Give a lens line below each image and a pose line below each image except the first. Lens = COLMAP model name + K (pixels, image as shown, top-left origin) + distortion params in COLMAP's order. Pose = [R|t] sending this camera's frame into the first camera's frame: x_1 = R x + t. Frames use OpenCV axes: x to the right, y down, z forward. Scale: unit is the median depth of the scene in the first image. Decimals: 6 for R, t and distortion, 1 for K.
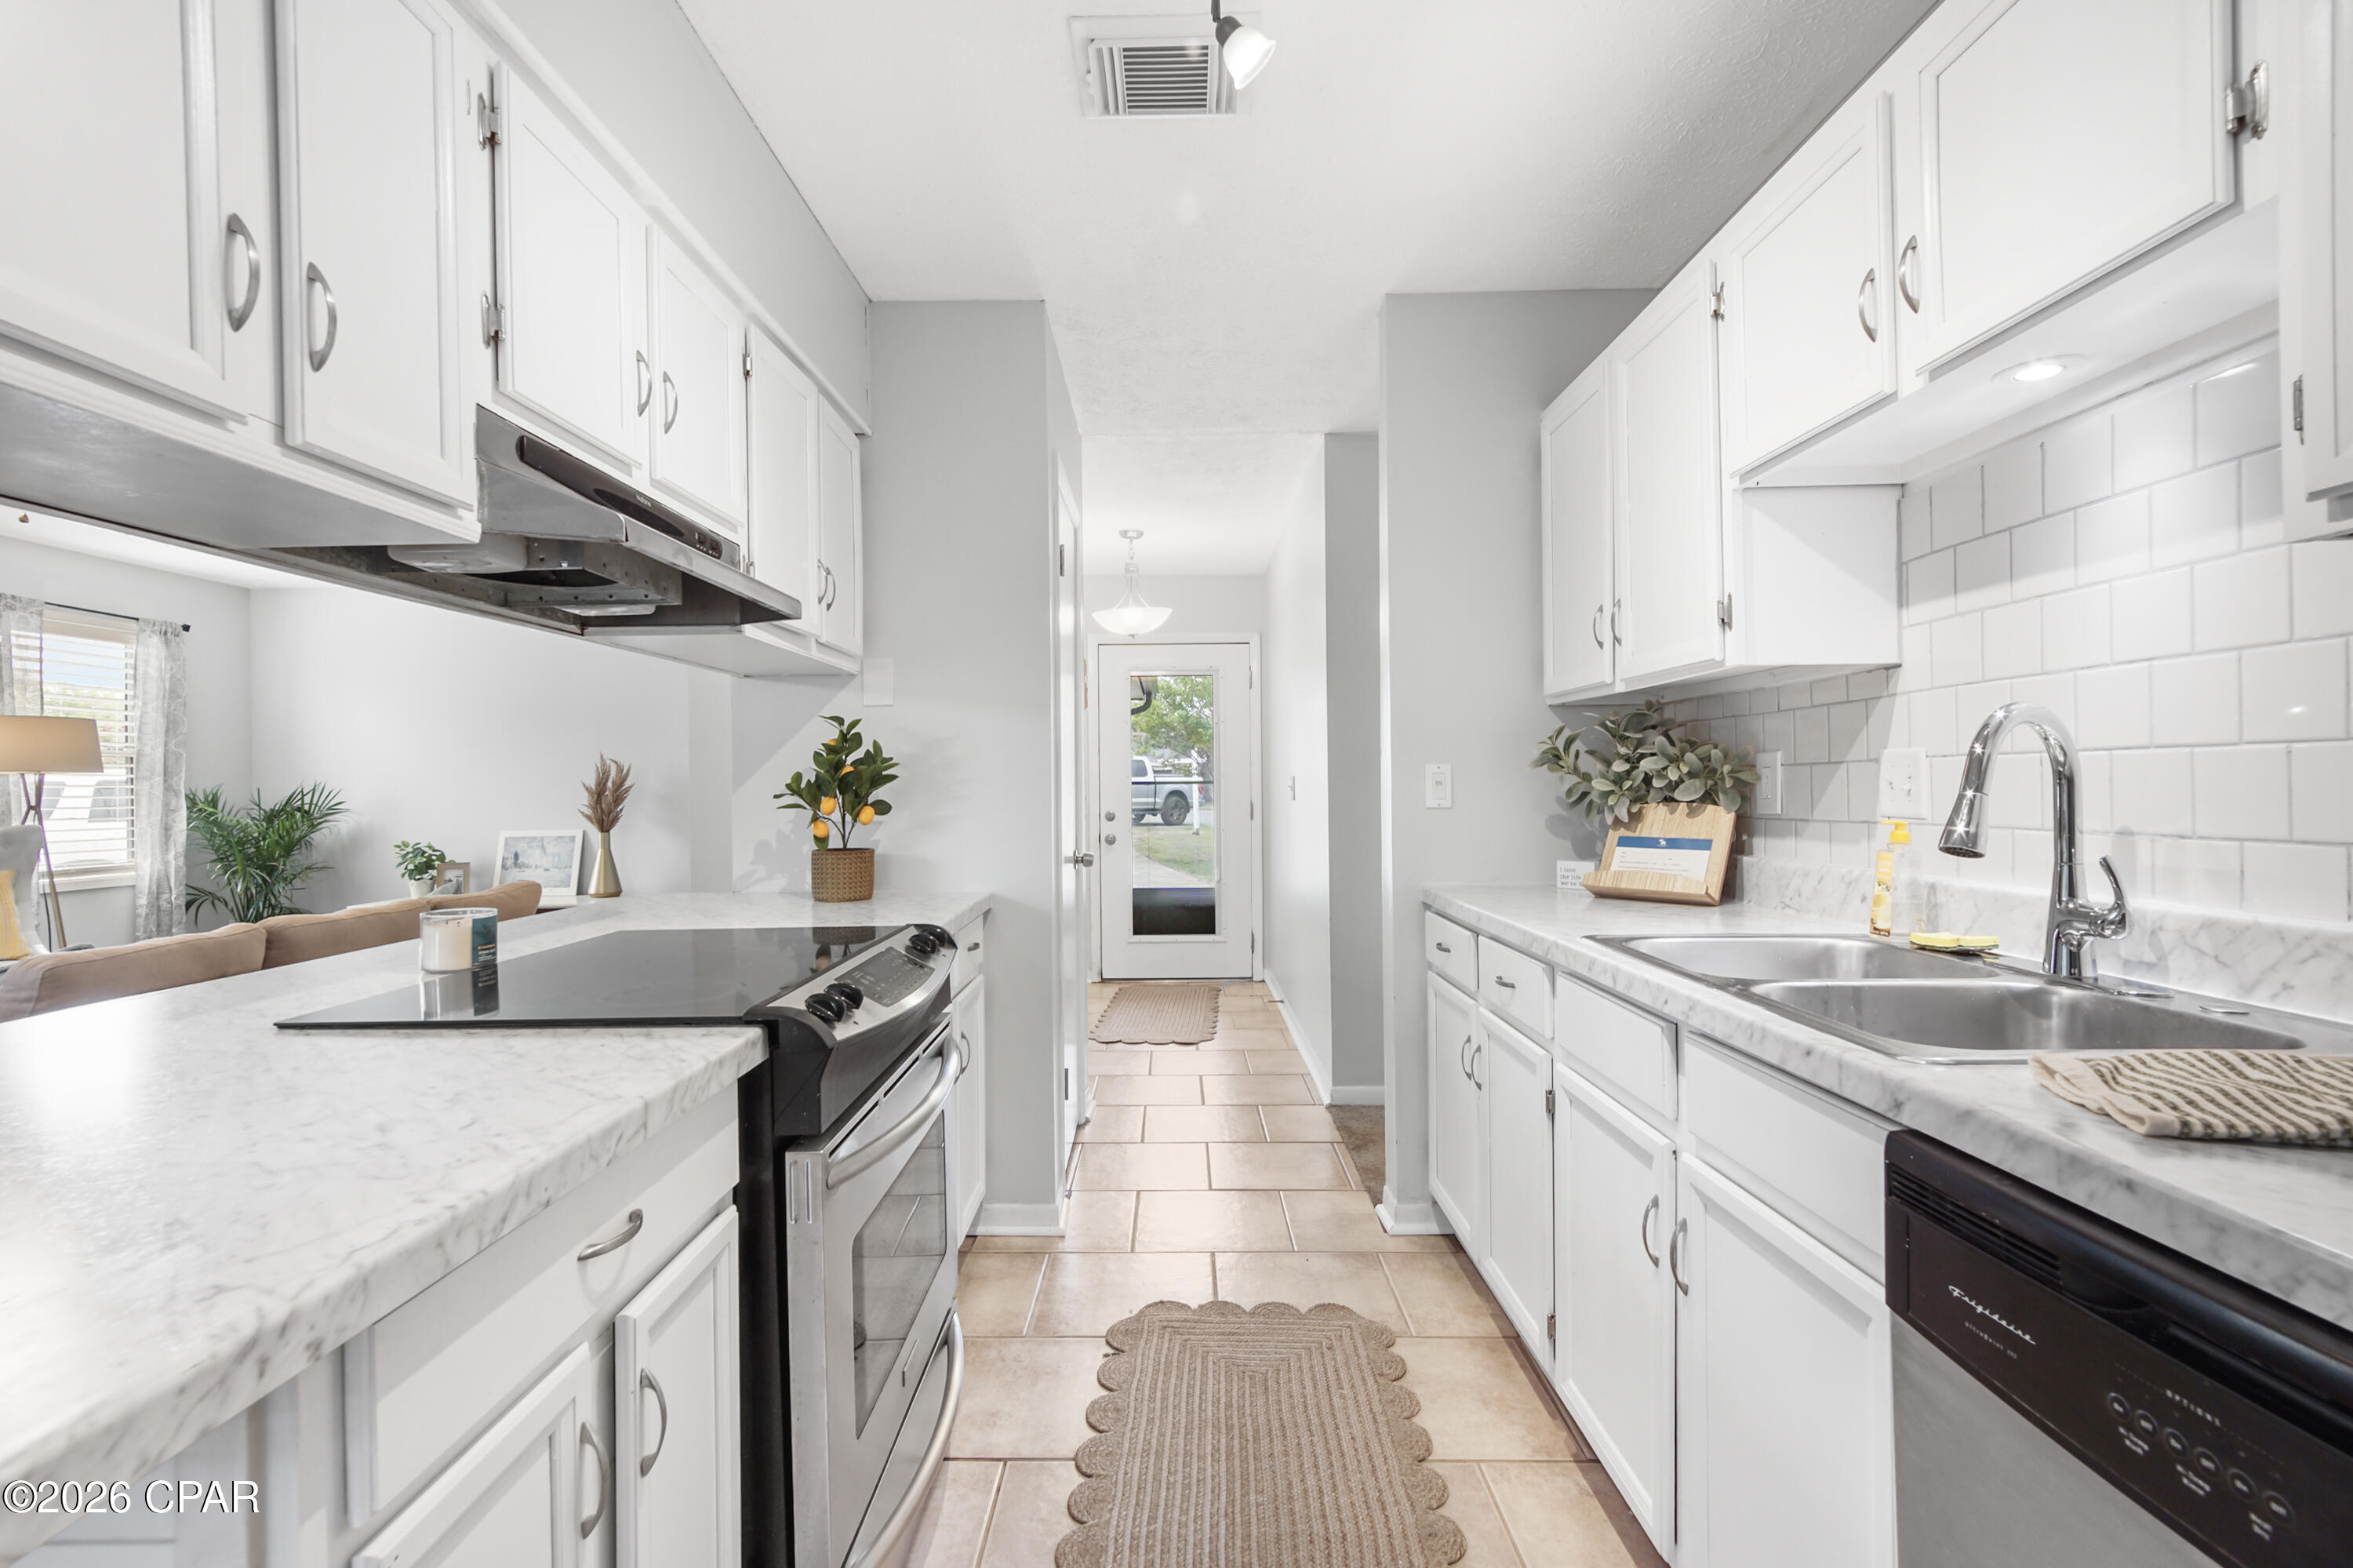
lens RADIAL K [[1071.8, 0, 1161.4], [0, 1071.8, 786.5], [0, 0, 1]] dist [-0.012305, 0.007461]
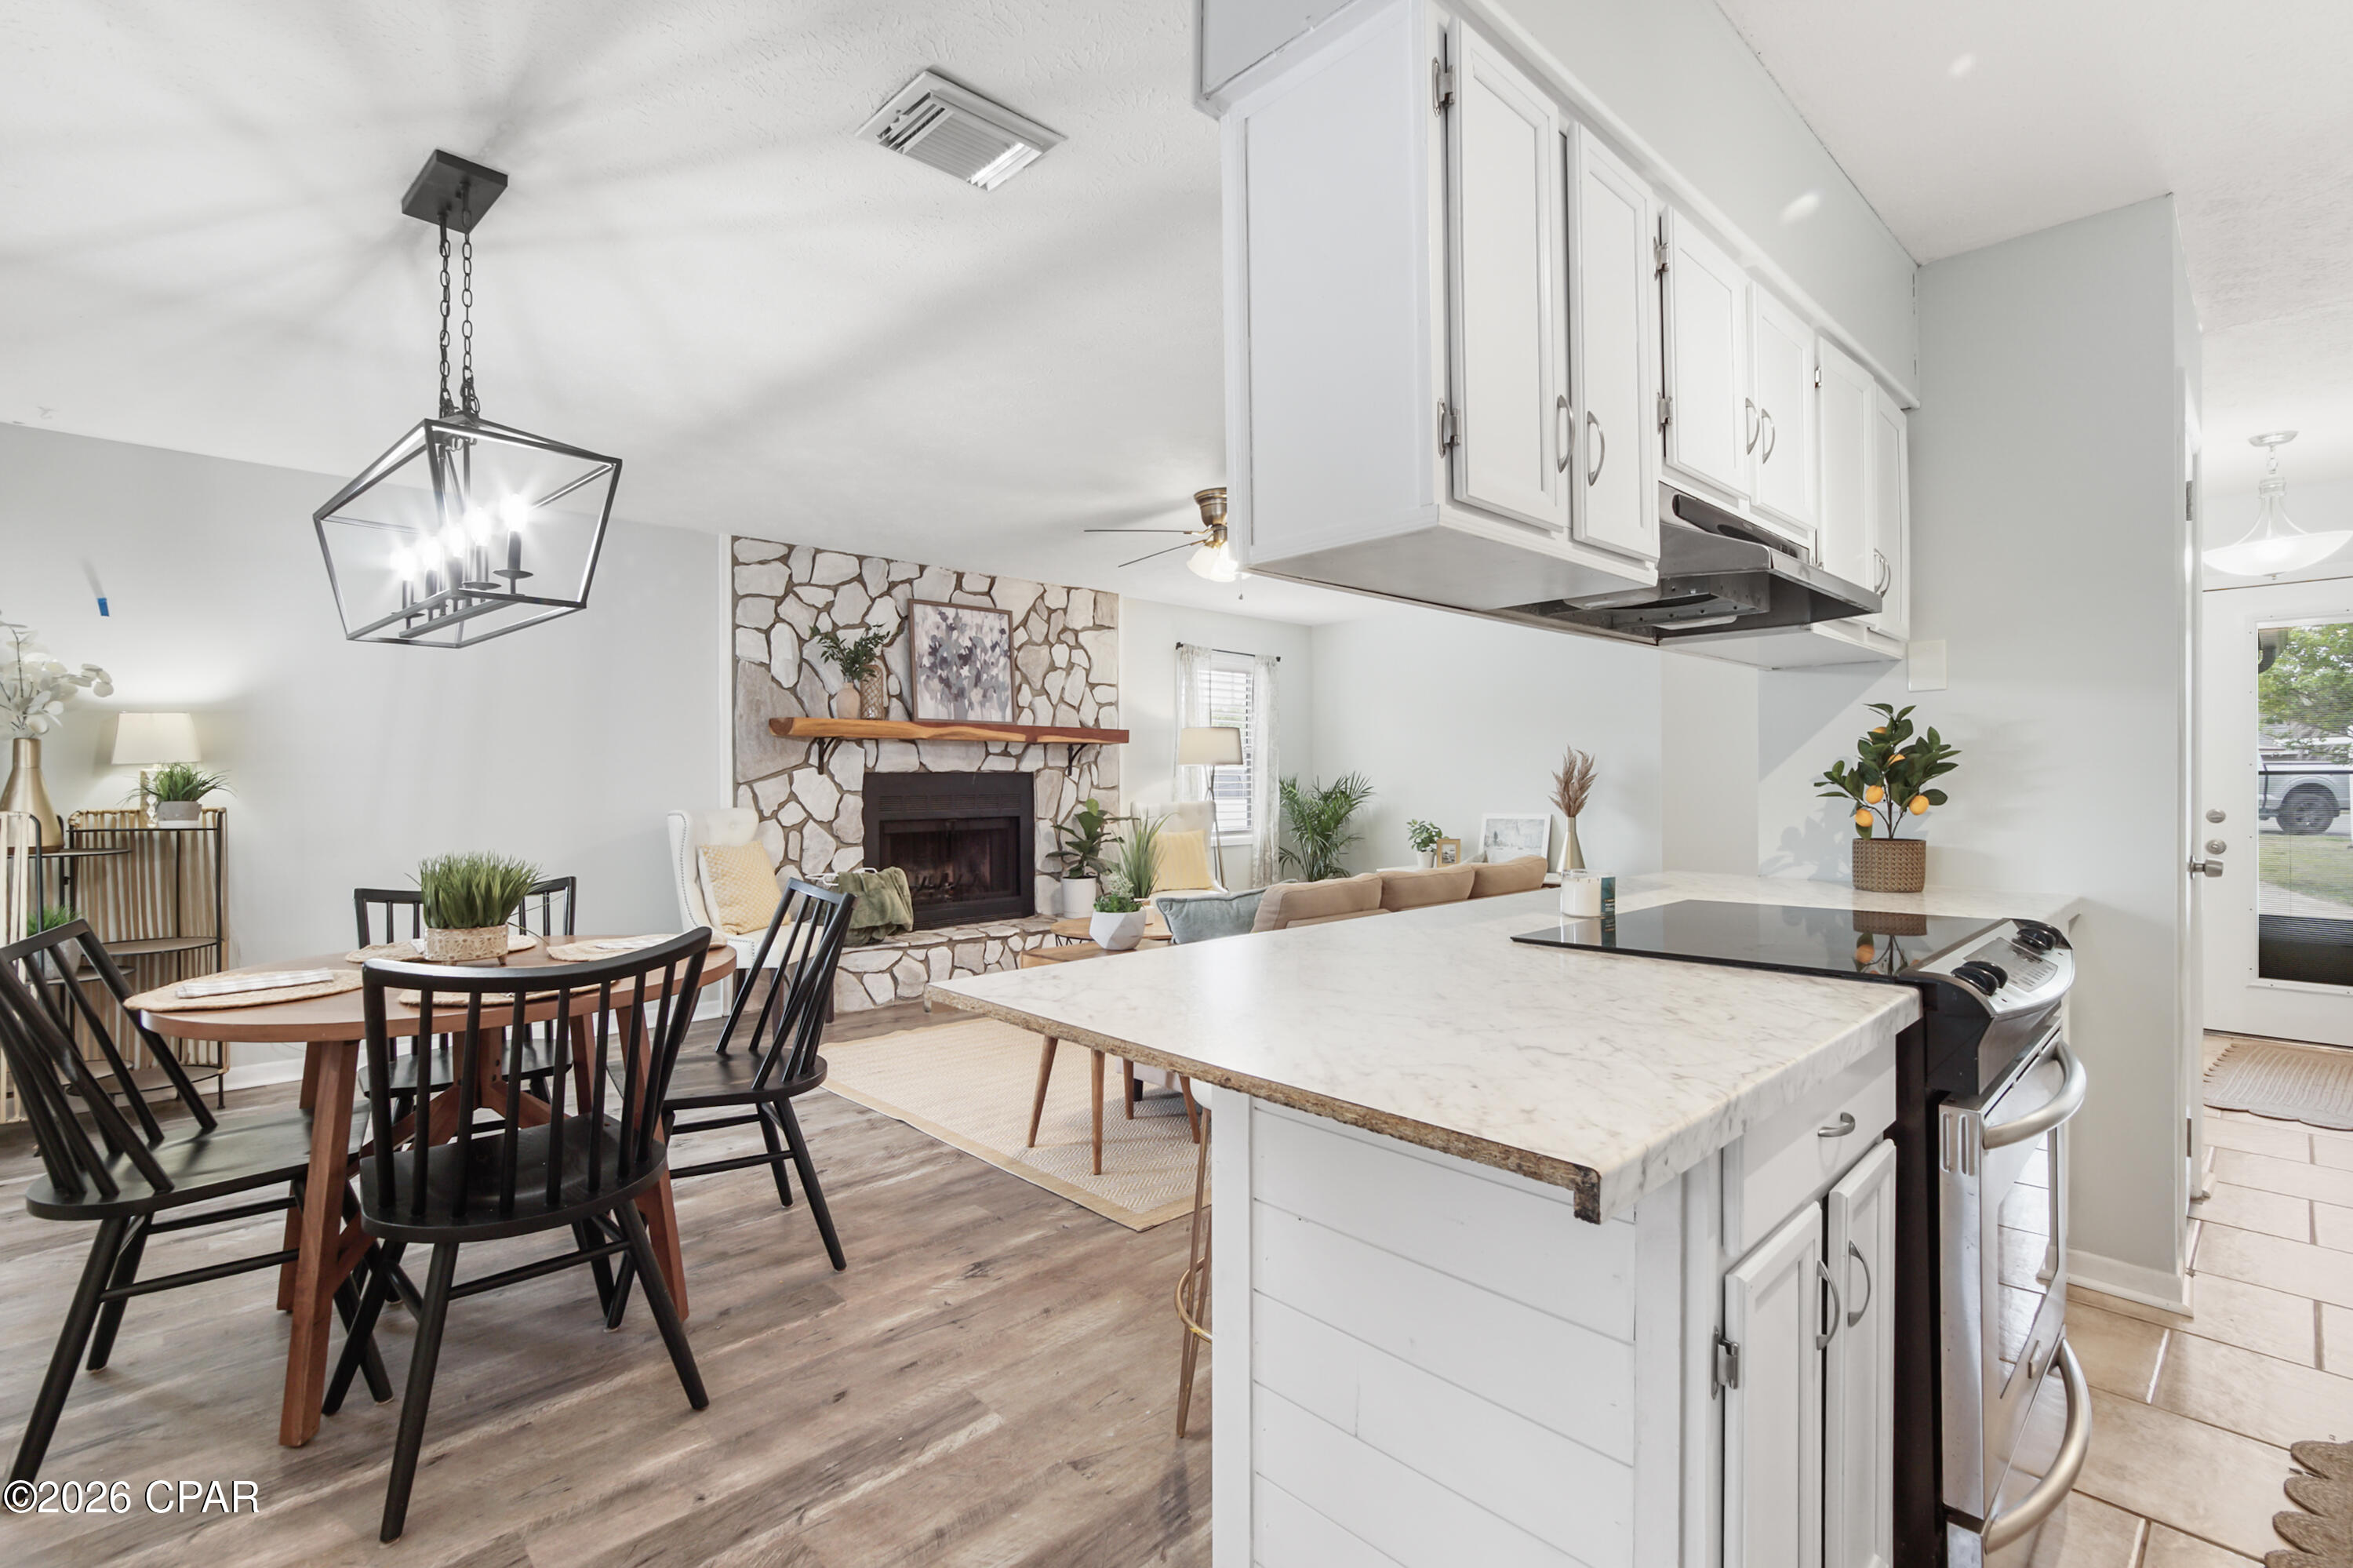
lens RADIAL K [[1071.8, 0, 1161.4], [0, 1071.8, 786.5], [0, 0, 1]] dist [-0.012305, 0.007461]
pose [[0.692958, 0.010258, -0.720905, -0.053886], [-0.003179, 0.999933, 0.011172, 0.001468], [0.720971, -0.005451, 0.692944, -0.156277]]
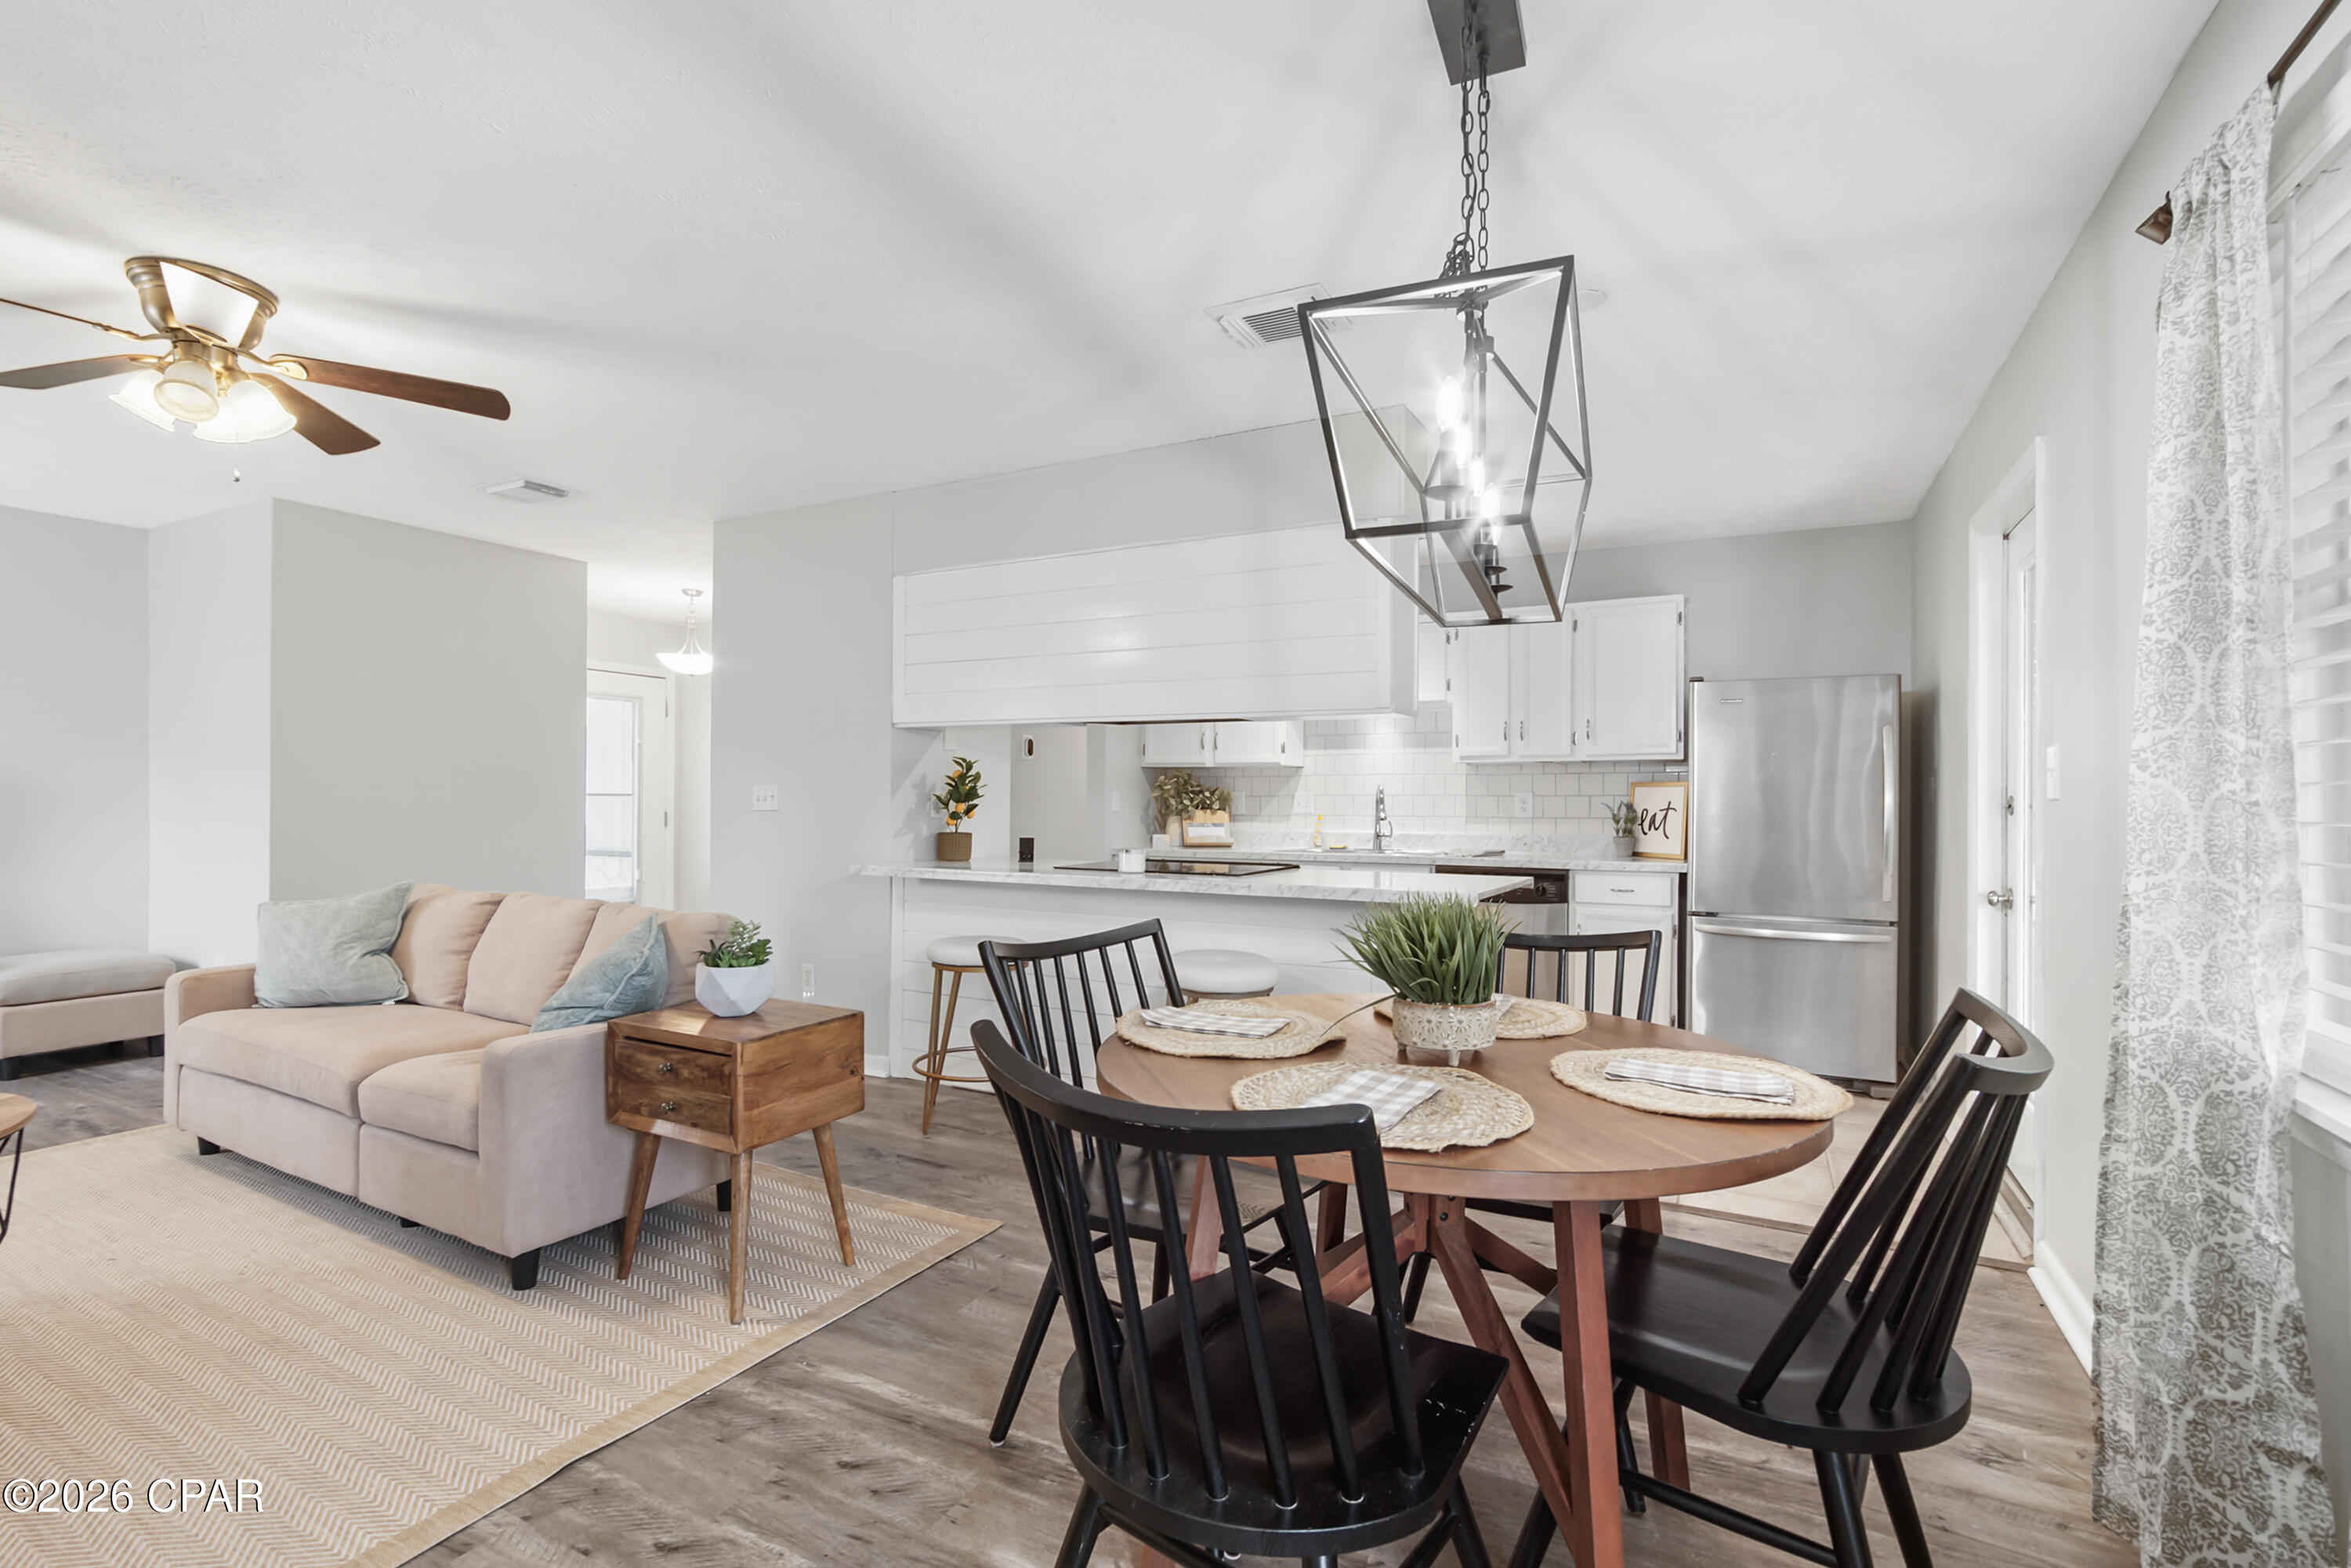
lens RADIAL K [[1070.8, 0, 1160.4], [0, 1070.8, 786.5], [0, 0, 1]] dist [-0.012305, 0.007461]
pose [[0.465154, 0.026668, 0.884828, -1.806524], [-0.012034, 0.999644, -0.023802, 0.021334], [-0.885148, 0.000423, 0.465309, -0.103528]]
